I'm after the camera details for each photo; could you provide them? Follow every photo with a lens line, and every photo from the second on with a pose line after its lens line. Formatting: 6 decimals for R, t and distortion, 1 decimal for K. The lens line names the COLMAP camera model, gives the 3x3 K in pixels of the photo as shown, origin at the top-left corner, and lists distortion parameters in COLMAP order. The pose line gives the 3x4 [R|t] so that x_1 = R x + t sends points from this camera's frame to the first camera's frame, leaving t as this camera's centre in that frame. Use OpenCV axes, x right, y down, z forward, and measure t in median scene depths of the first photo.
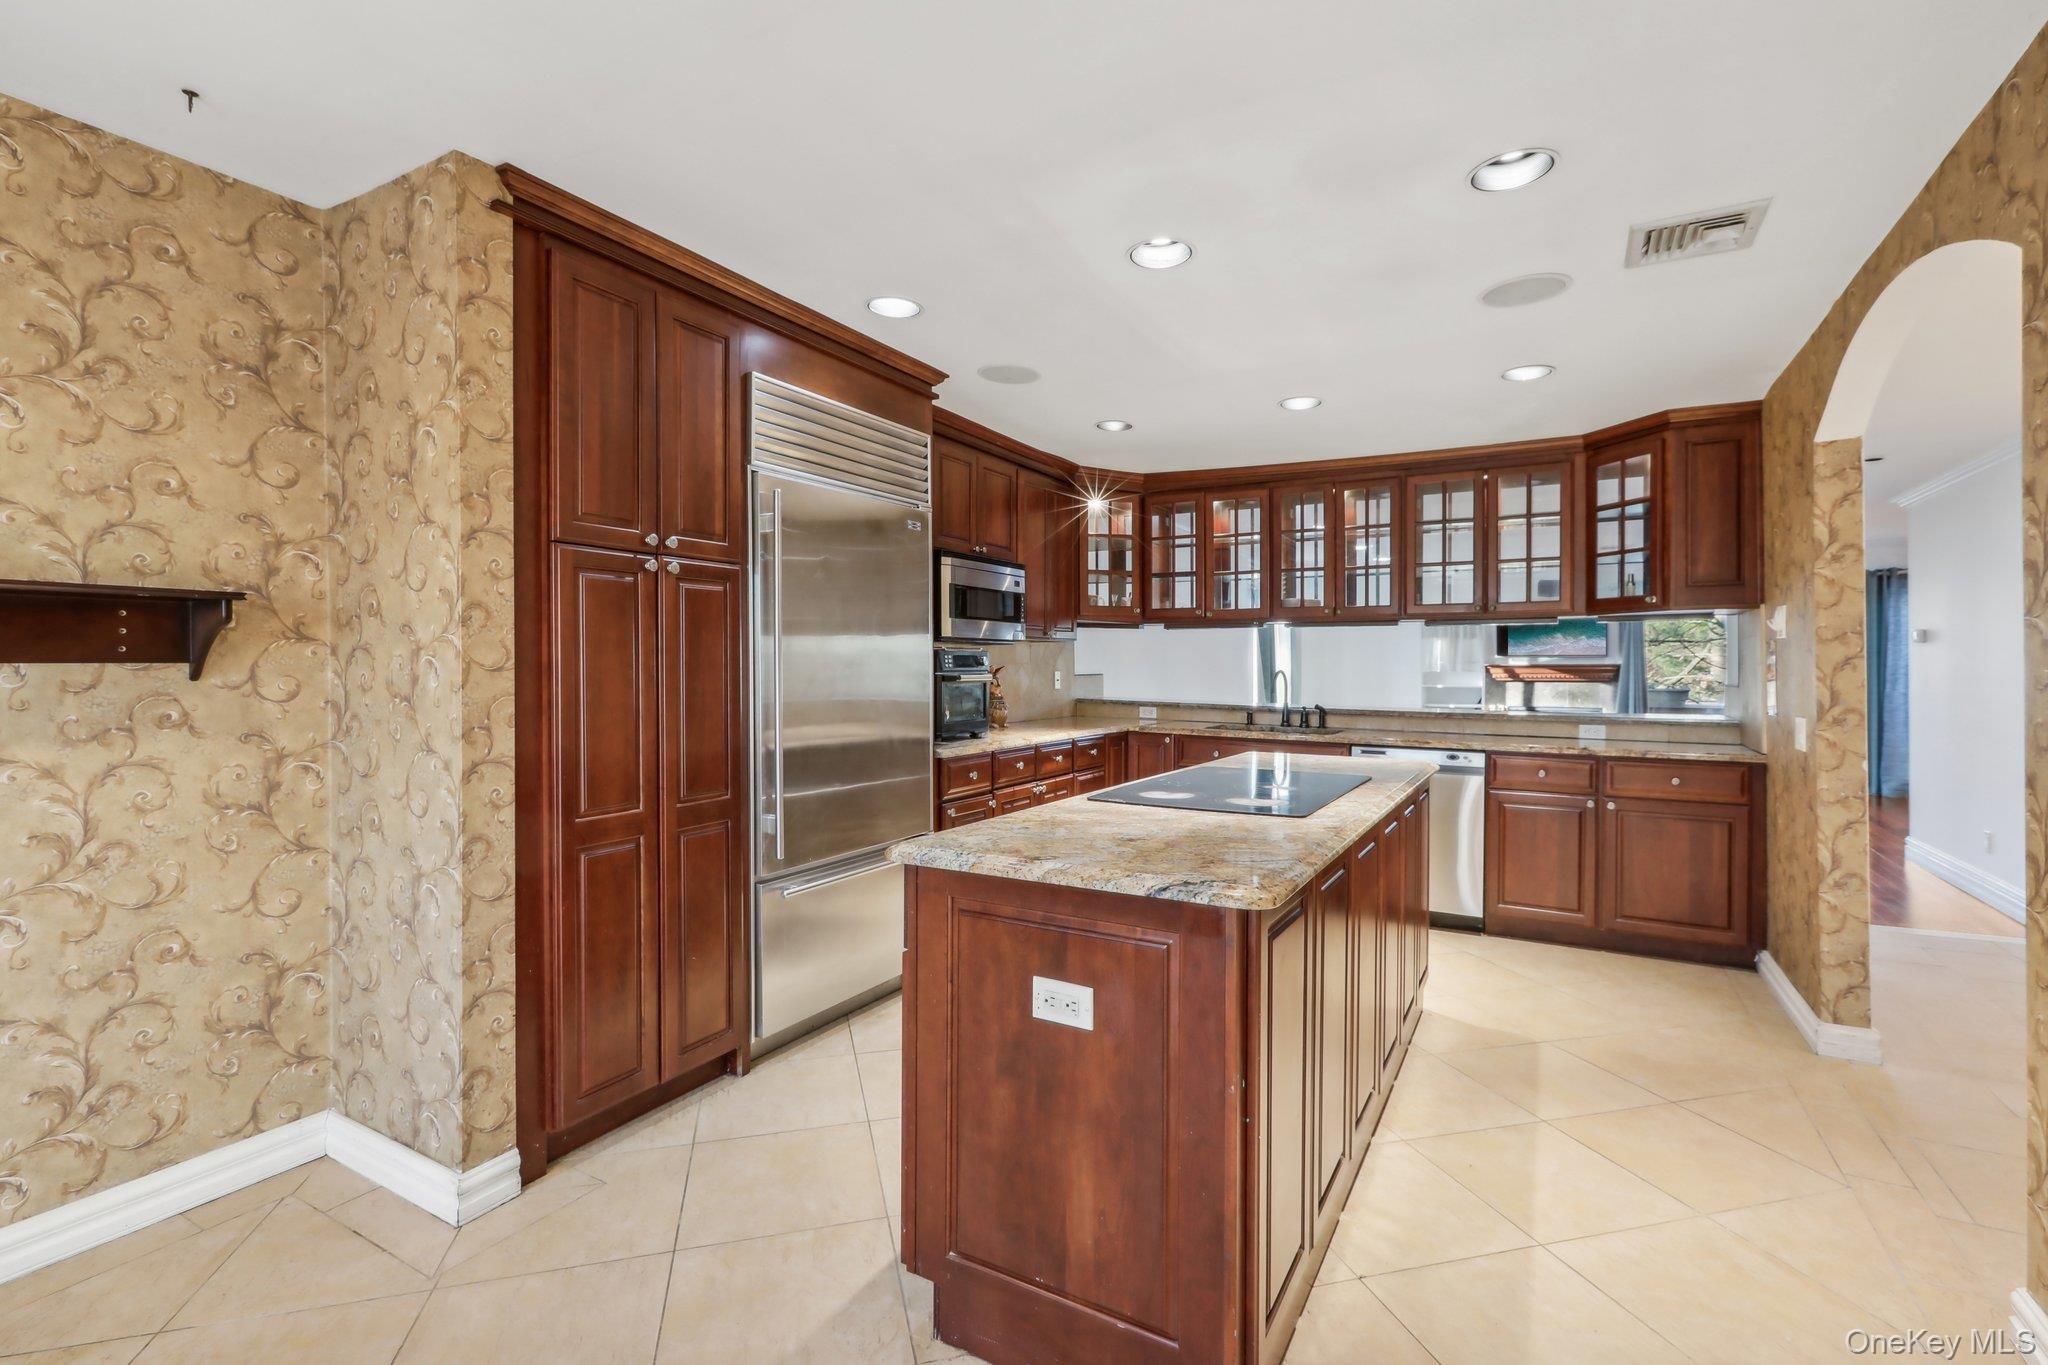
lens RADIAL K [[929.4, 0, 1023.8], [0, 929.4, 662.6], [0, 0, 1]] dist [0.000232, 0.002252]
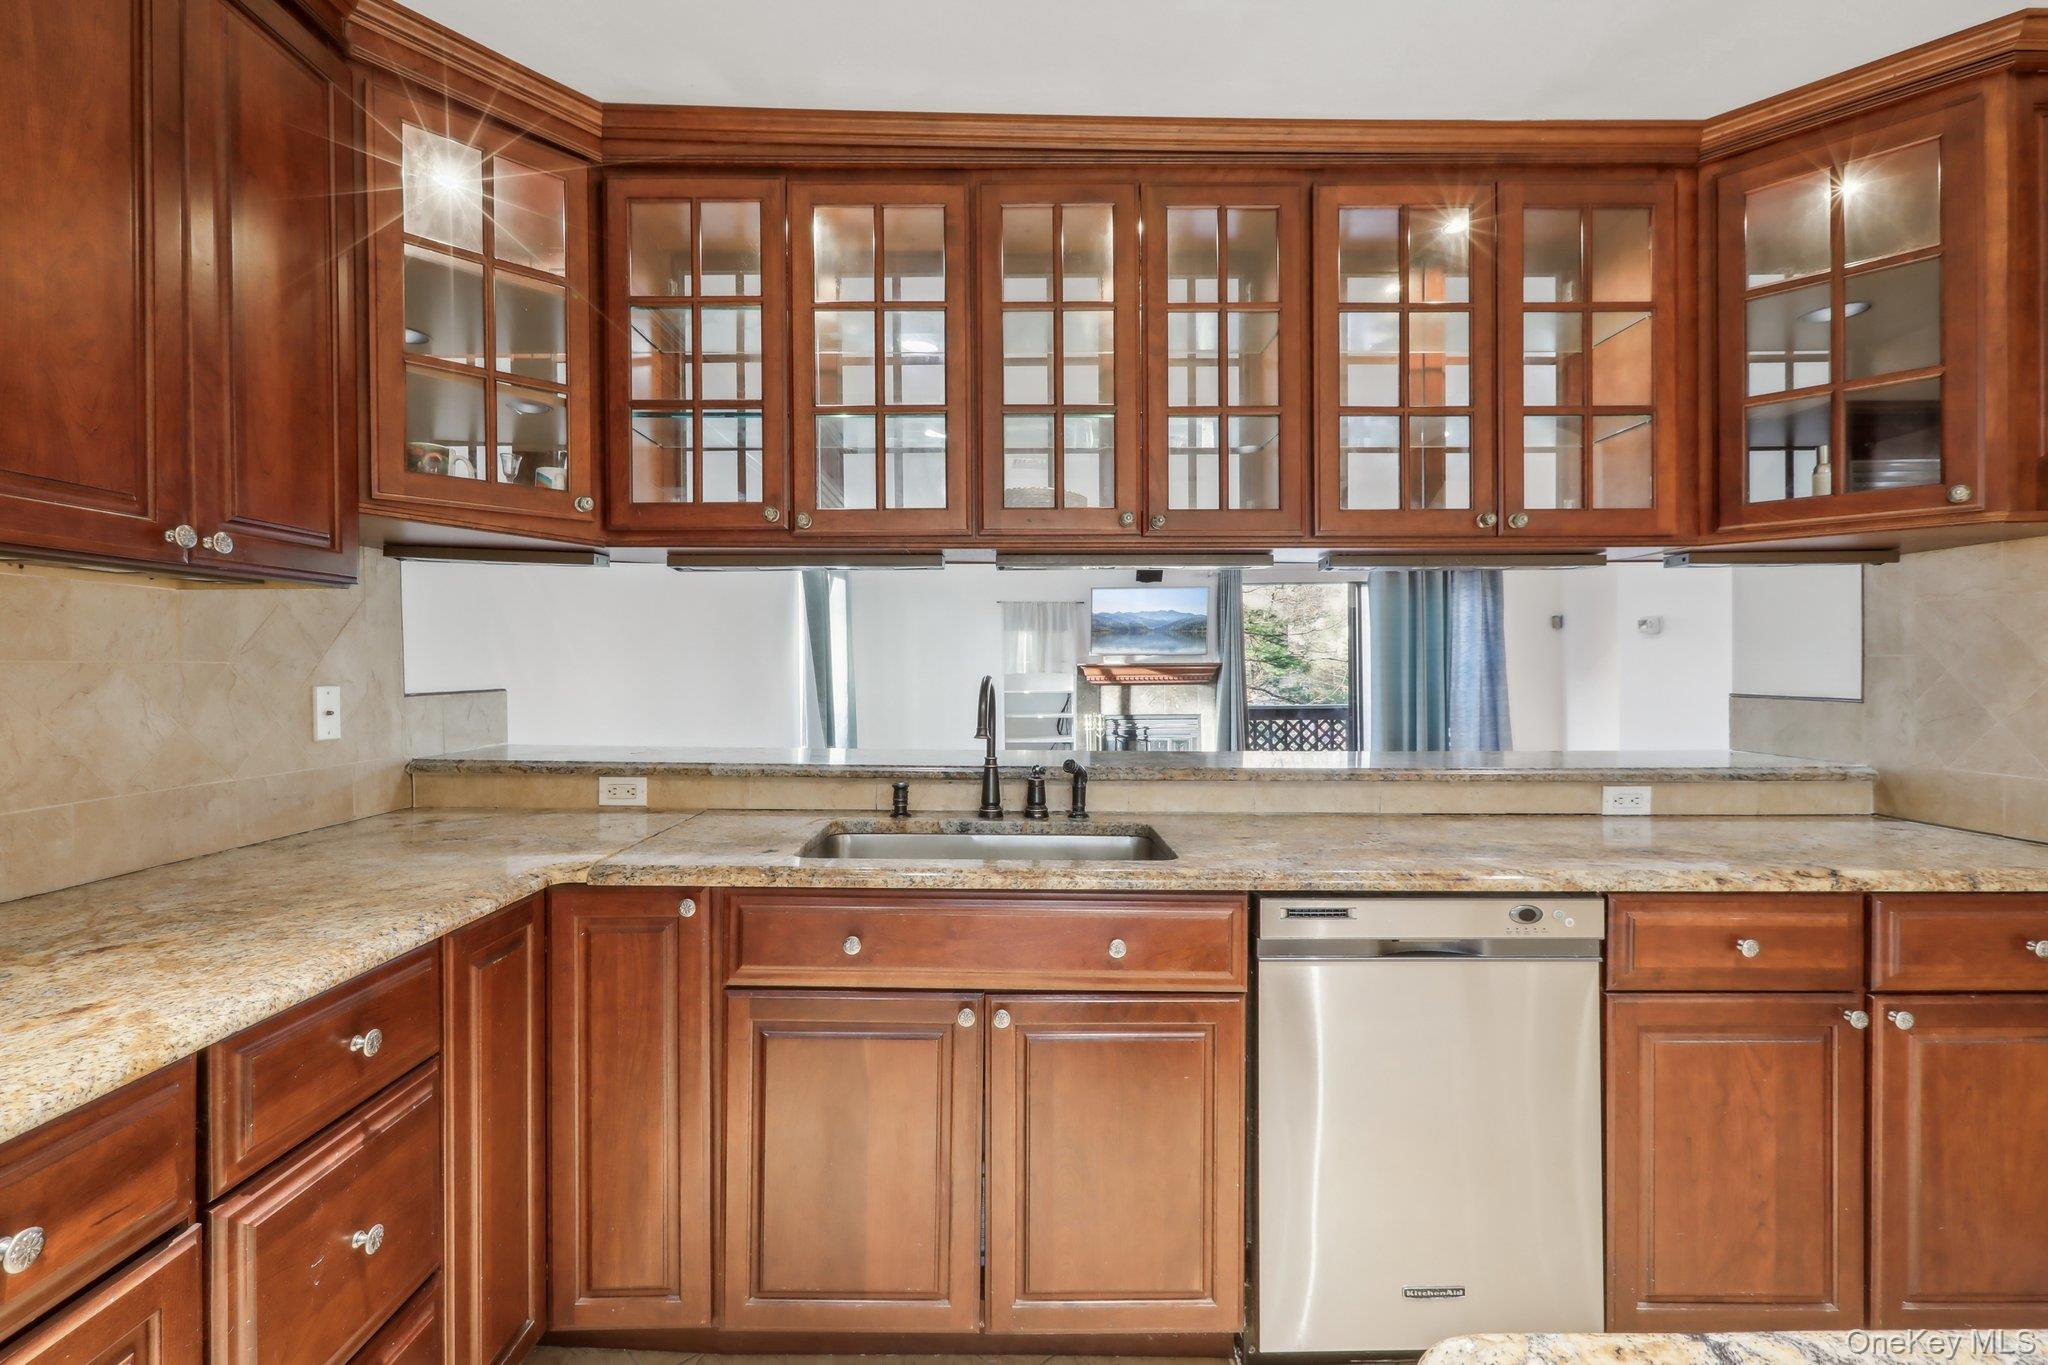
lens RADIAL K [[929.4, 0, 1021.1], [0, 929.4, 676.5], [0, 0, 1]] dist [0.000232, 0.002252]
pose [[0.861655, -0.010249, 0.507392, 0.157165], [0.003717, 0.999897, 0.013885, 0.005219], [-0.507482, -0.010078, 0.861604, 1.144353]]
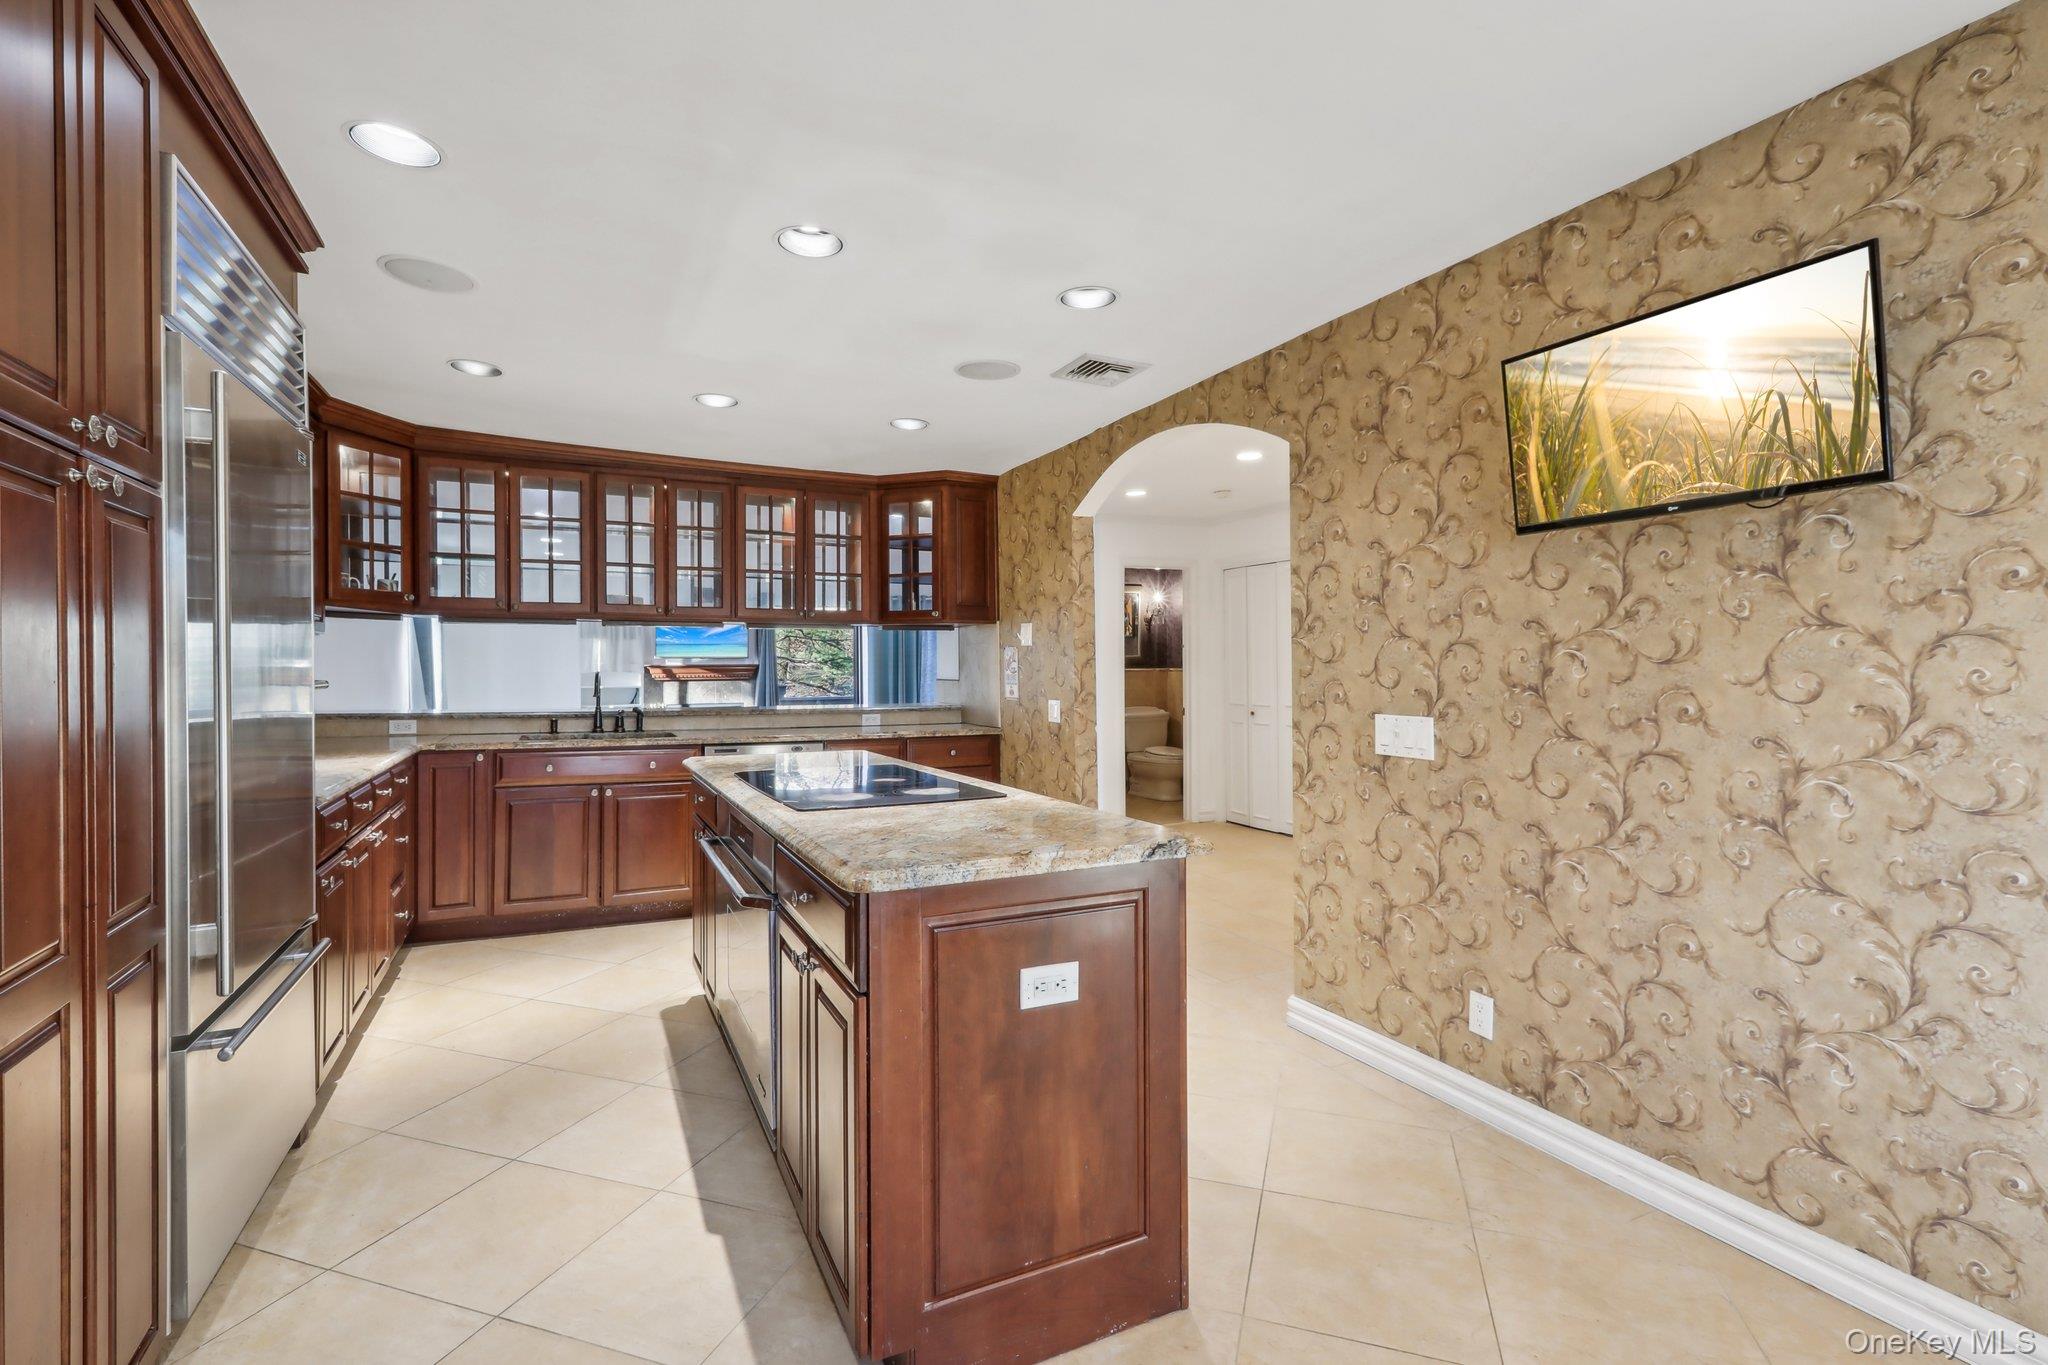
lens RADIAL K [[929.4, 0, 1027.8], [0, 929.4, 664.8], [0, 0, 1]] dist [0.000232, 0.002252]
pose [[0.556492, -0.002225, 0.830850, -0.442030], [0.000948, 0.999997, 0.002043, 0.000458], [-0.830852, -0.000349, 0.556493, 0.227072]]
